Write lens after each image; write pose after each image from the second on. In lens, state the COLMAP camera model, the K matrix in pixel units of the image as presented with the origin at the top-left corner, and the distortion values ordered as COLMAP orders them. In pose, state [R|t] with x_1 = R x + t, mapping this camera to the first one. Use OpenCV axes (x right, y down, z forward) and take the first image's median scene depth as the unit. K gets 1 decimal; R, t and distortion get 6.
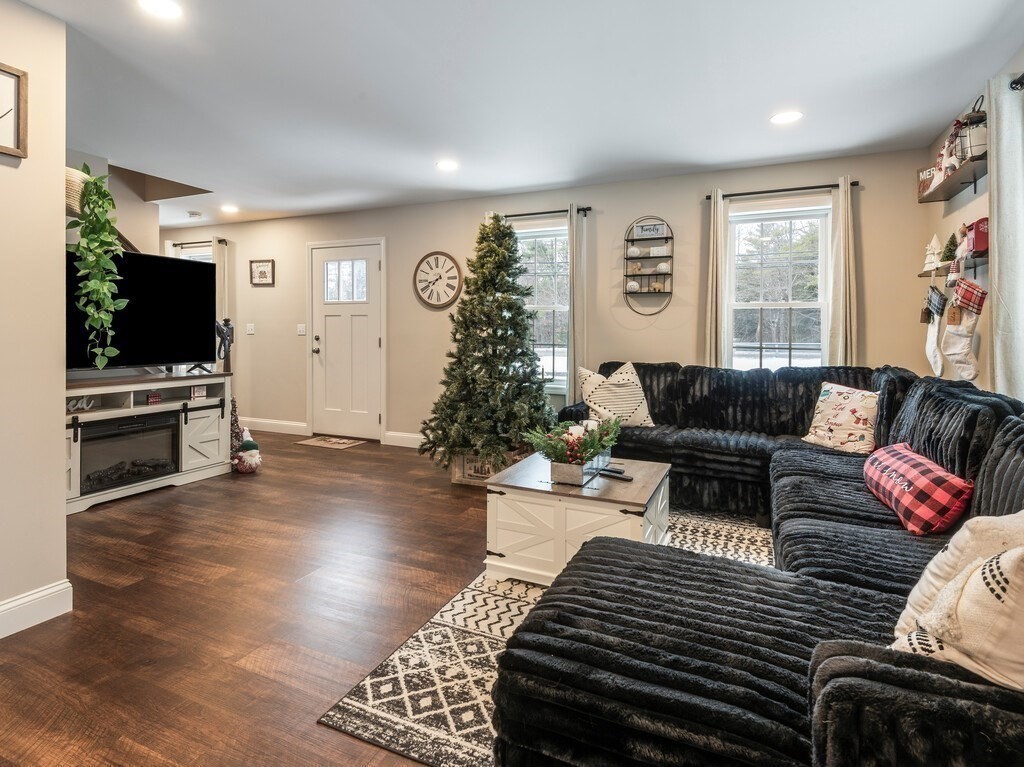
lens RADIAL K [[537.3, 0, 509.6], [0, 537.3, 330.1], [0, 0, 1]] dist [0.018666, -0.012618]
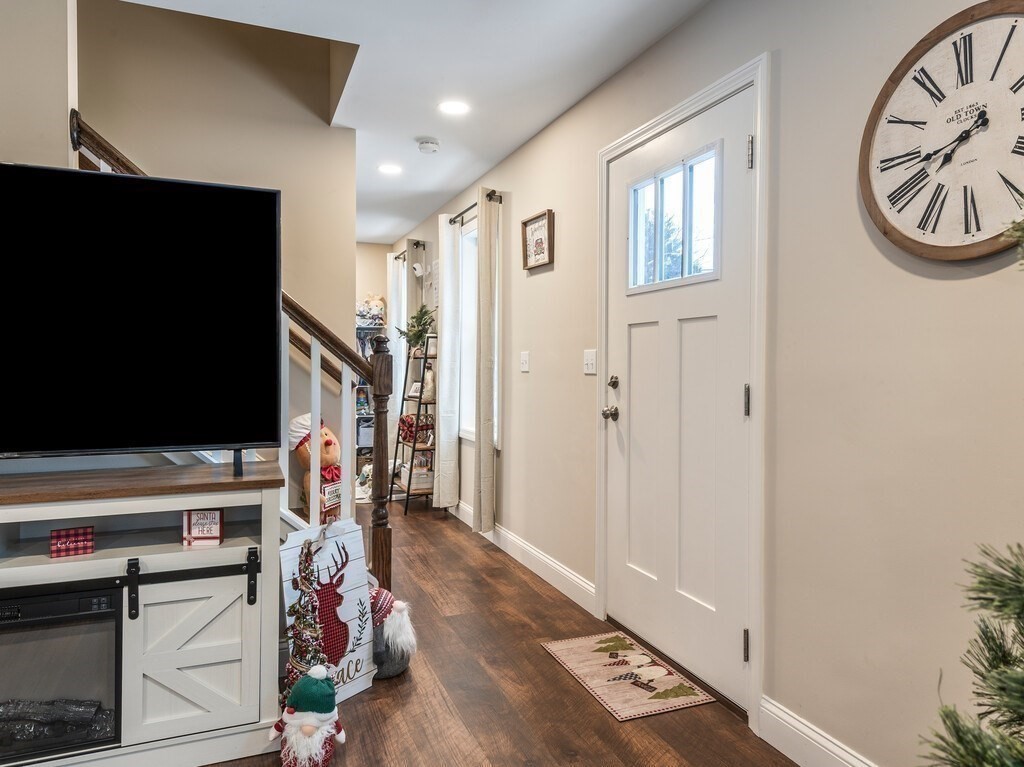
lens RADIAL K [[673.3, 0, 517.4], [0, 673.3, 383.4], [0, 0, 1]] dist [0.011814, -0.001233]
pose [[0.728197, 0.013663, -0.685232, -0.095724], [0.004637, 0.999680, 0.024861, 0.004074], [0.685352, -0.021281, 0.727901, 0.844830]]
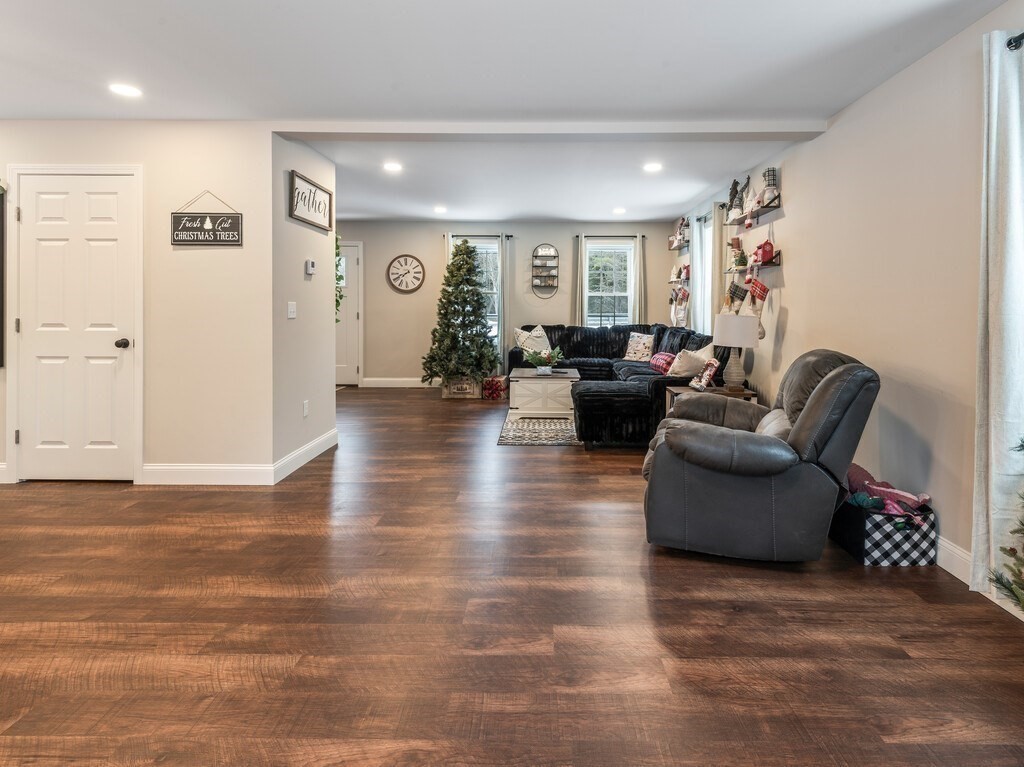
lens RADIAL K [[537.3, 0, 545.2], [0, 537.3, 317.5], [0, 0, 1]] dist [0.018666, -0.012618]
pose [[0.911405, -0.011366, 0.411353, -0.513086], [0.000202, 0.999631, 0.027173, -0.015116], [-0.411510, -0.024682, 0.911071, -0.674865]]
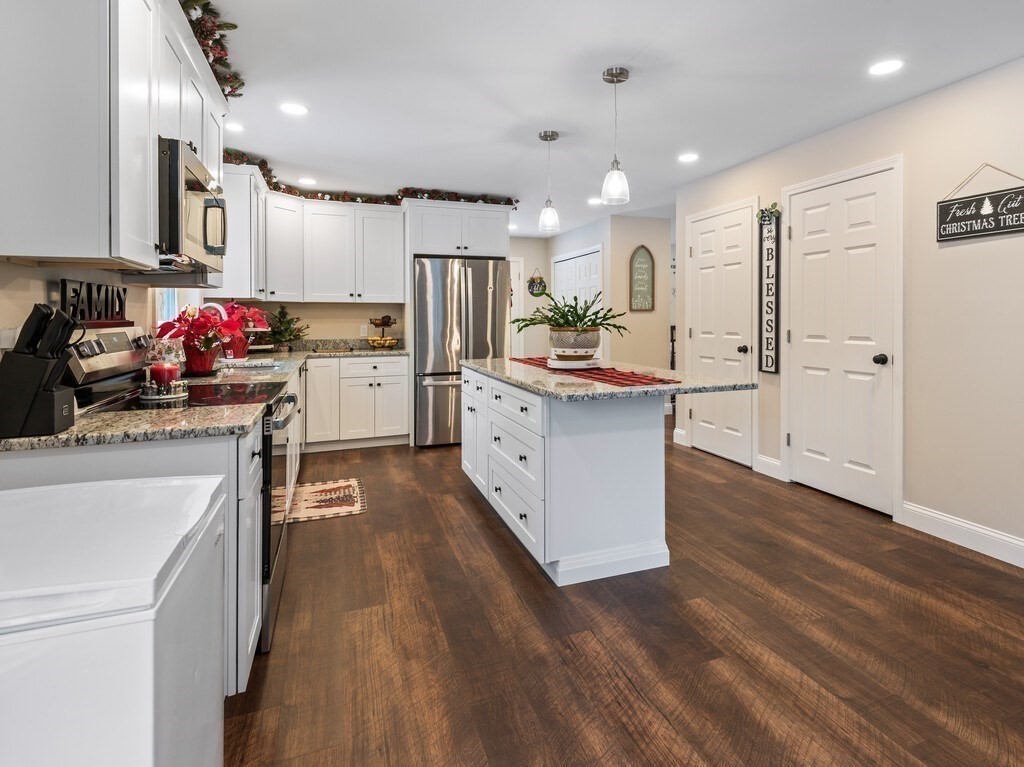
lens RADIAL K [[537.3, 0, 546.2], [0, 537.3, 316.8], [0, 0, 1]] dist [0.018666, -0.012618]
pose [[0.708028, -0.014864, -0.706028, -0.567792], [0.015327, 0.999866, -0.005680, -0.014354], [0.706018, -0.006799, 0.708161, -0.489678]]
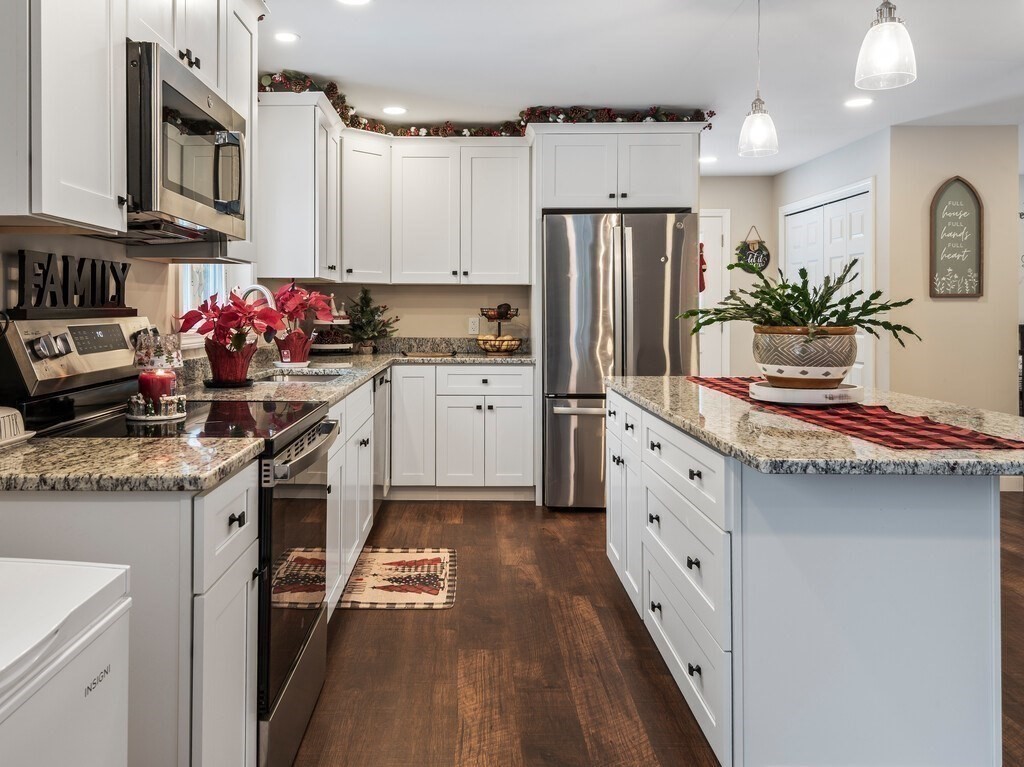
lens RADIAL K [[799.6, 0, 458.2], [0, 799.6, 297.6], [0, 0, 1]] dist [0.024767, -0.002970]
pose [[0.394204, -0.020967, -0.918784, -0.617163], [0.006202, 0.999778, -0.020154, -0.014609], [0.919002, 0.002246, 0.394247, -0.403987]]
